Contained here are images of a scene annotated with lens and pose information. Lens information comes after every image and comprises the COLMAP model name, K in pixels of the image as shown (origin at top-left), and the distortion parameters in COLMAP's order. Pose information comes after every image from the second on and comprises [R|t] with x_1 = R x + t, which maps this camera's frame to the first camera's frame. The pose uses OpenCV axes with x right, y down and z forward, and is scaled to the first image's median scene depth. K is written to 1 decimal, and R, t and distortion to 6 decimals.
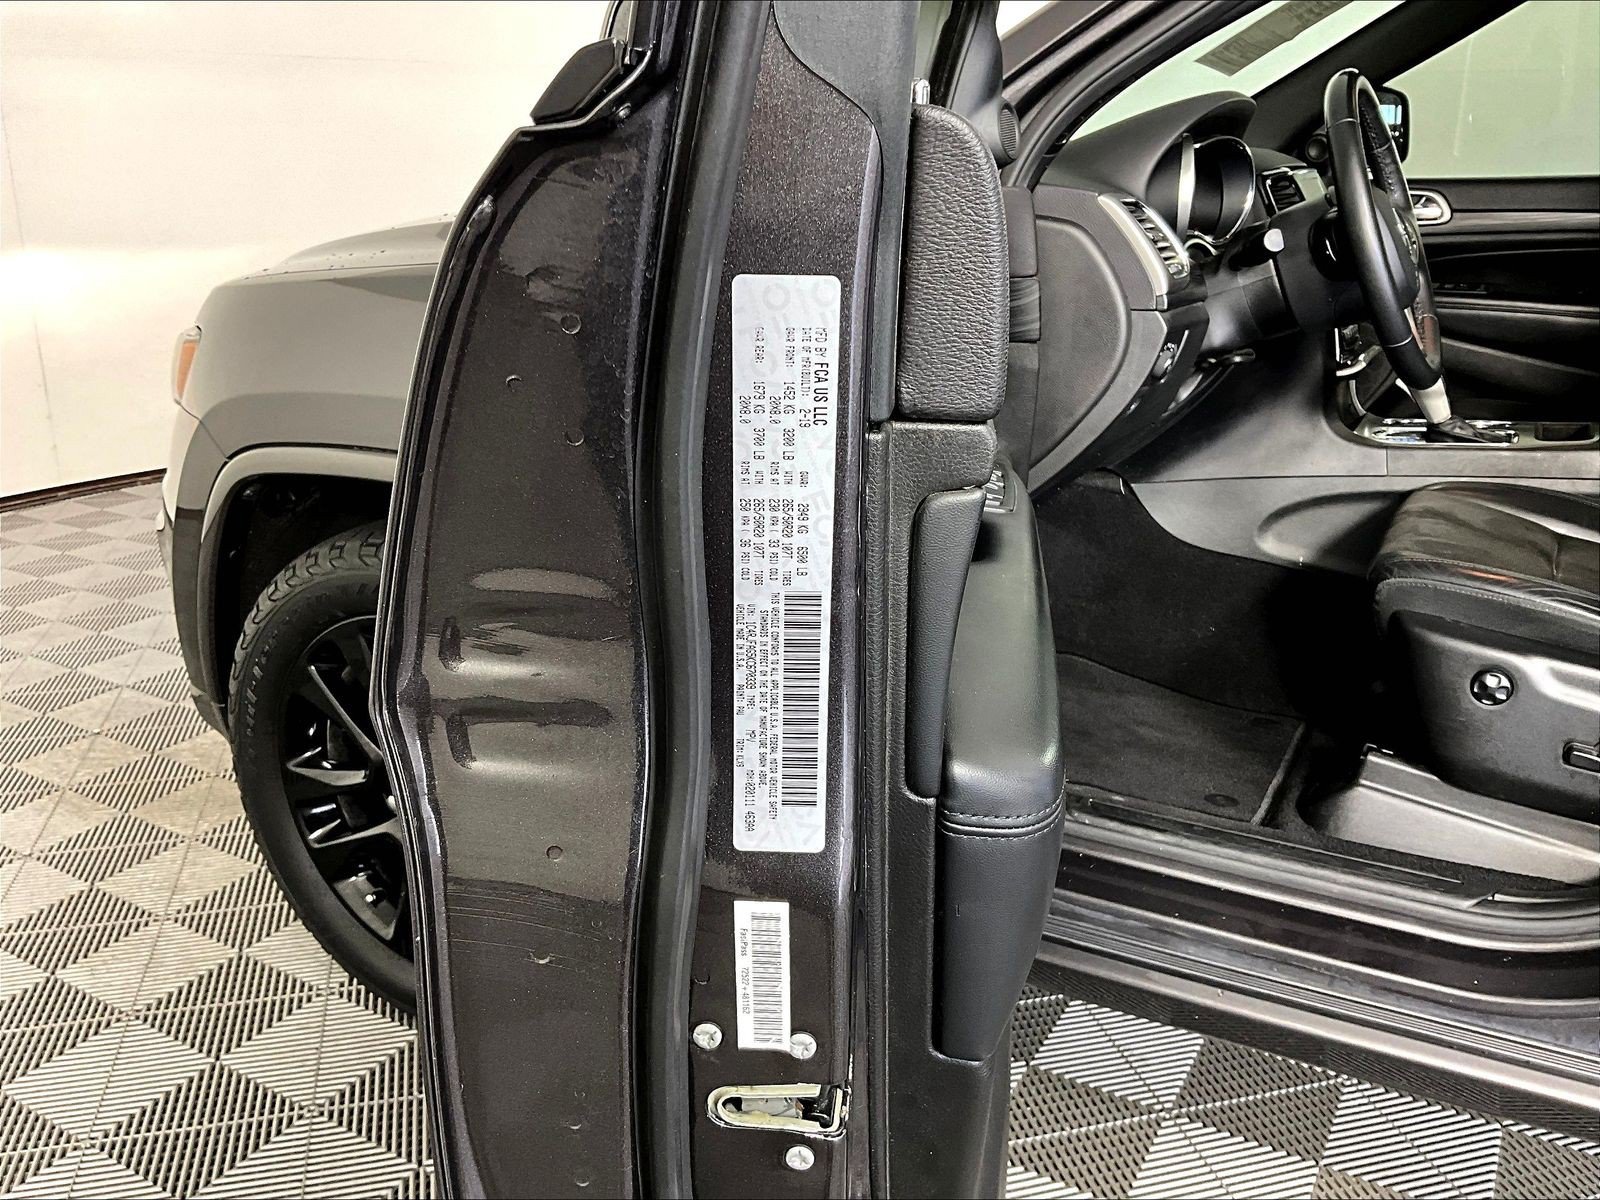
lens RADIAL K [[1362.2, 0, 800.0], [0, 1362.2, 600.0], [0, 0, 1]] dist [0.124537, -0.247176]
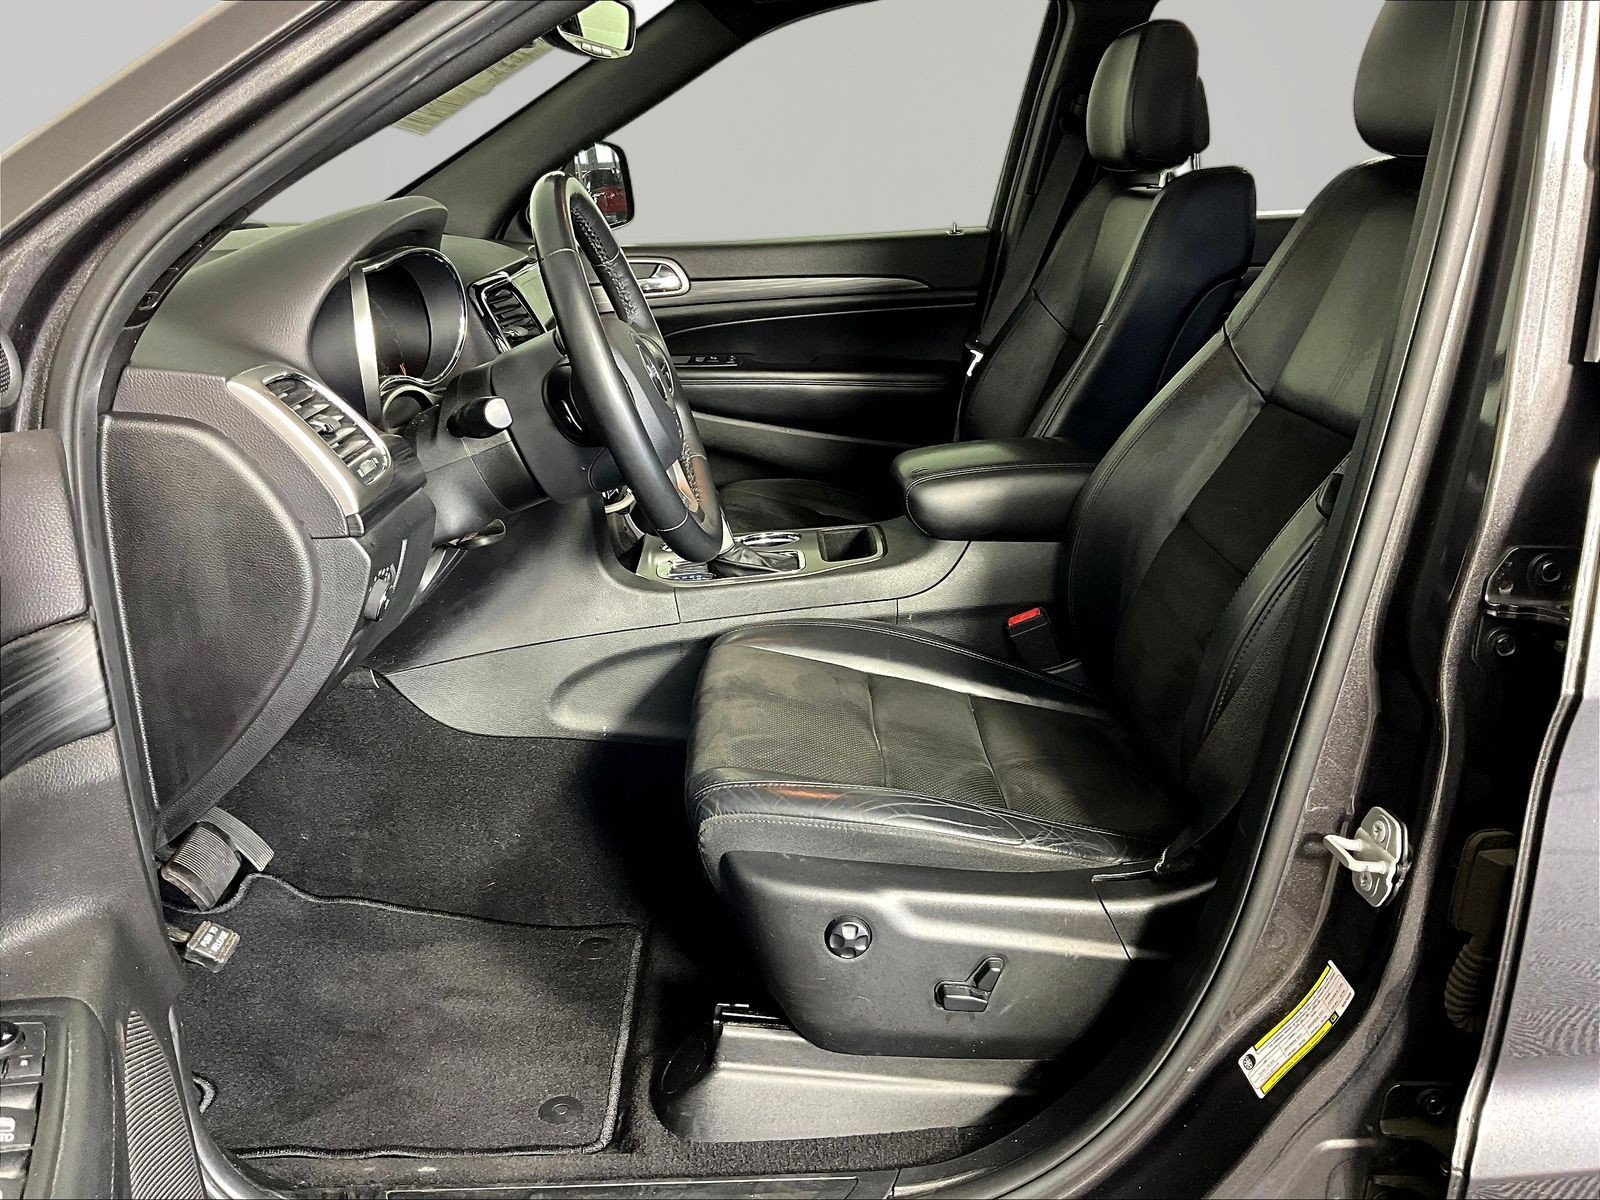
lens RADIAL K [[1362.2, 0, 800.0], [0, 1362.2, 600.0], [0, 0, 1]] dist [0.124537, -0.247176]
pose [[0.870088, -0.163413, 0.465019, 0.111015], [0.164207, 0.985650, 0.039124, -0.145248], [-0.464739, 0.042318, 0.884436, 0.244885]]
